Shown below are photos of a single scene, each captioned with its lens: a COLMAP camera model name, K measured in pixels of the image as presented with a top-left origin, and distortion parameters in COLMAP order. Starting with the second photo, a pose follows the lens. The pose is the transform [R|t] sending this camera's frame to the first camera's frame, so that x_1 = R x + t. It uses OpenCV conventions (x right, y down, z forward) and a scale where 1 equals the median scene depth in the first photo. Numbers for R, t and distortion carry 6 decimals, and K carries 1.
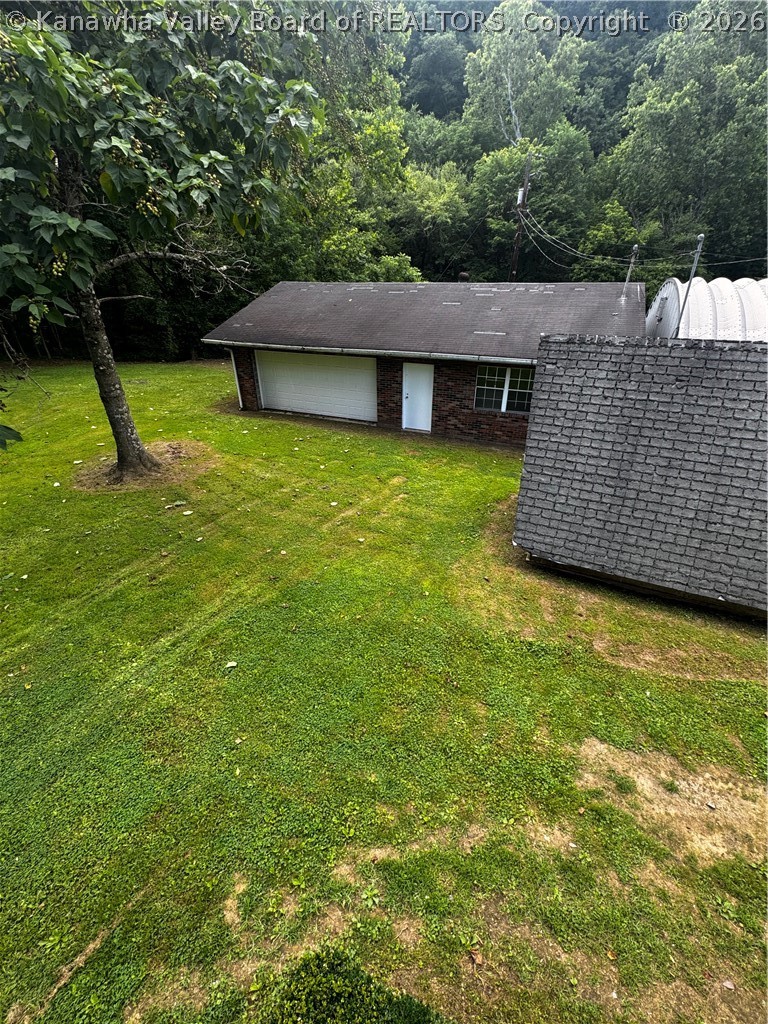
lens RADIAL K [[411.2, 0, 380.3], [0, 411.2, 510.8], [0, 0, 1]] dist [-0.001038, -0.000389]
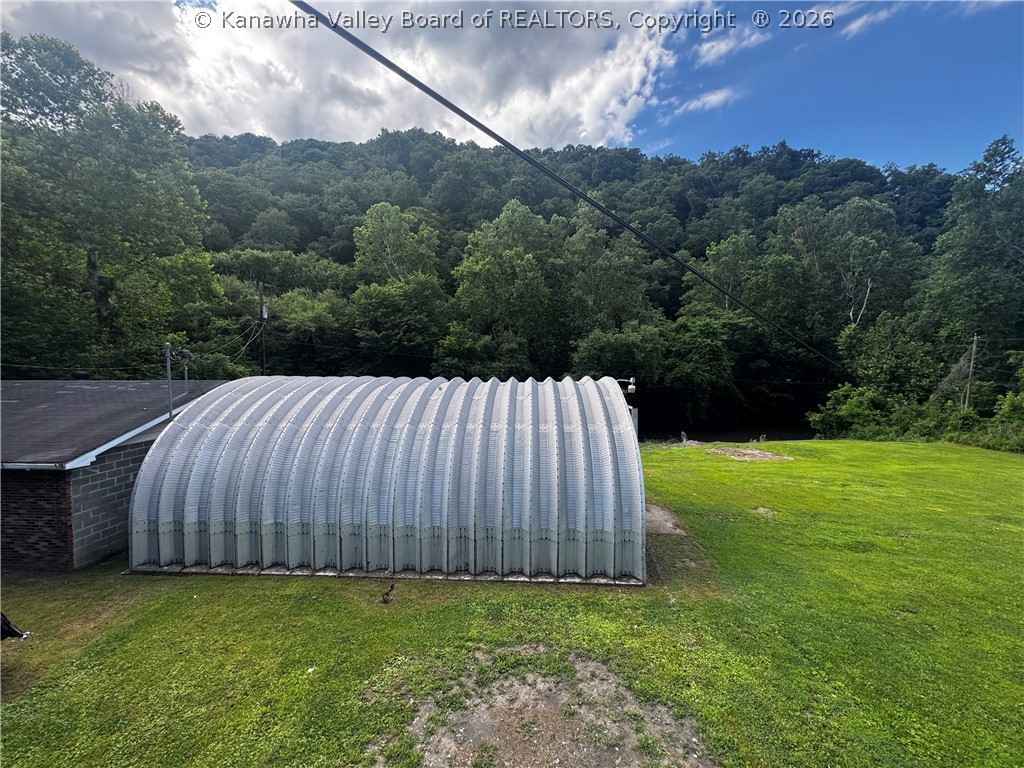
lens RADIAL K [[411.2, 0, 511.7], [0, 411.2, 383.1], [0, 0, 1]] dist [-0.001038, -0.000389]
pose [[0.941685, -0.009464, 0.336364, 0.980103], [0.165653, 0.883126, -0.438916, 0.045574], [-0.292898, 0.469040, 0.833194, -0.122256]]
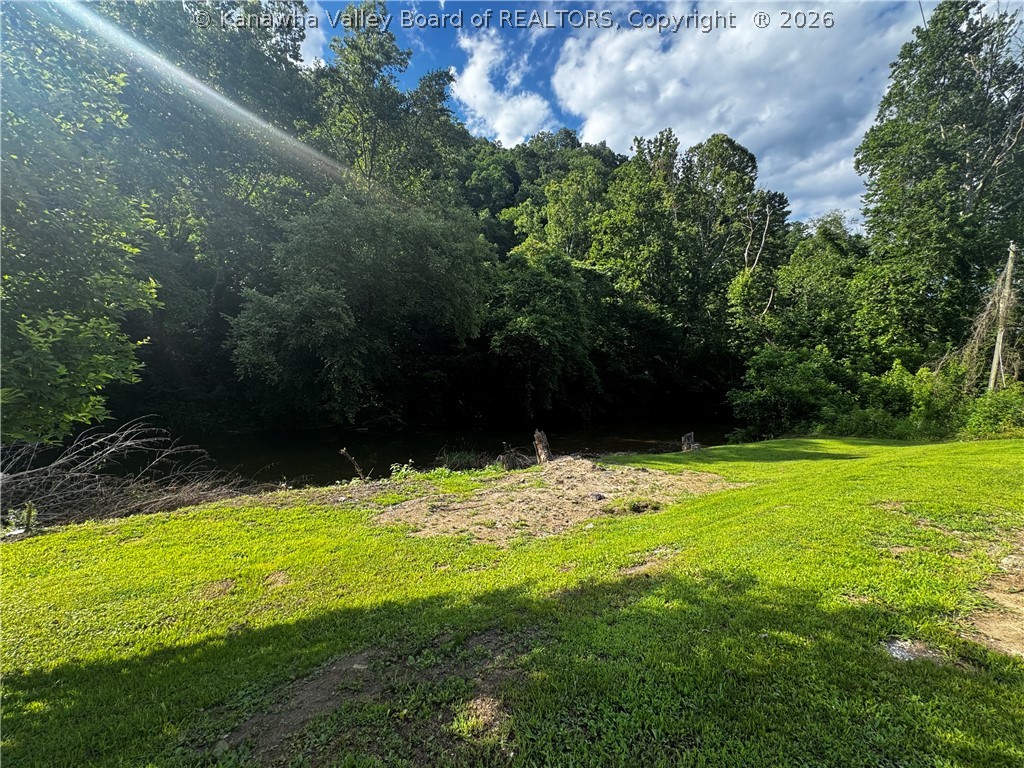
lens RADIAL K [[411.2, 0, 512.6], [0, 411.2, 385.0], [0, 0, 1]] dist [-0.001038, -0.000389]
pose [[0.727676, 0.004068, 0.685909, 2.709860], [0.314280, 0.886863, -0.338677, -0.654245], [-0.609685, 0.462015, 0.644070, 1.856163]]
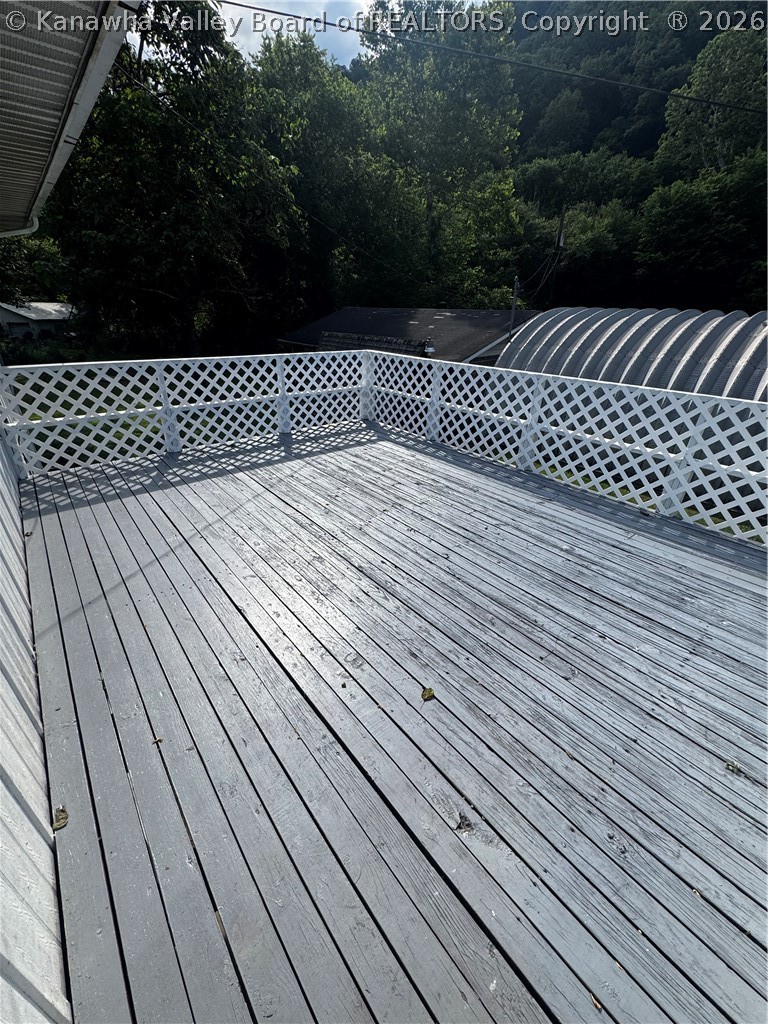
lens RADIAL K [[411.2, 0, 384.6], [0, 411.2, 517.1], [0, 0, 1]] dist [-0.001038, -0.000389]
pose [[0.895037, 0.212191, -0.392279, 0.830548], [-0.229143, 0.973386, 0.003701, 0.203261], [0.382625, 0.086575, 0.919839, -0.361311]]
